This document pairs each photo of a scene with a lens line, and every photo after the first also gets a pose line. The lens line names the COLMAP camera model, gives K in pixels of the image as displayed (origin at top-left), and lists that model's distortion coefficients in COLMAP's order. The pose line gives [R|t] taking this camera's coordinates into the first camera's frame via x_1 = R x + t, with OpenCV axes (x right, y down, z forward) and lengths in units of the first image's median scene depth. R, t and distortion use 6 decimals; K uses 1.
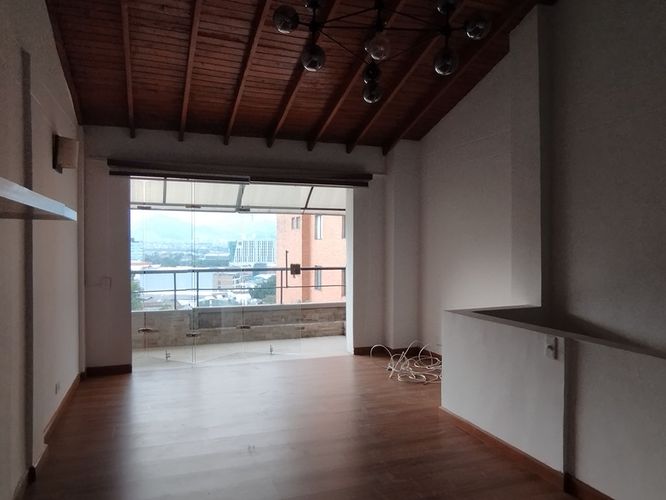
lens RADIAL K [[494.7, 0, 333.0], [0, 494.7, 250.0], [0, 0, 1]] dist [0.000448, 0.002532]
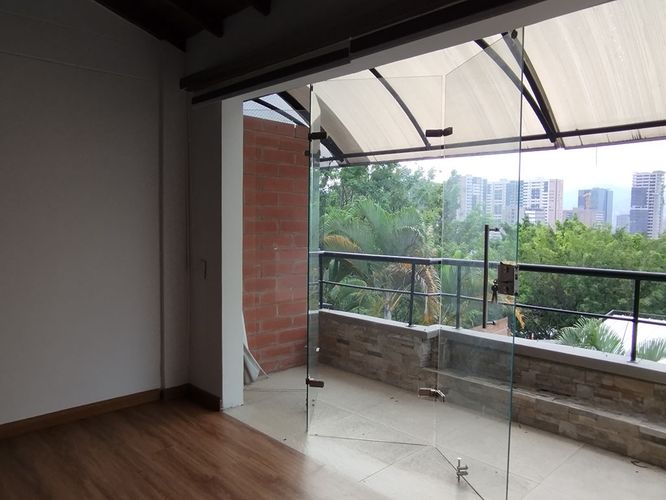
lens RADIAL K [[494.7, 0, 333.0], [0, 494.7, 250.0], [0, 0, 1]] dist [0.000448, 0.002532]
pose [[0.419583, 0.054749, -0.906064, 0.162719], [-0.020583, 0.998497, 0.050803, 0.003348], [0.907483, -0.002667, 0.420079, 0.639632]]
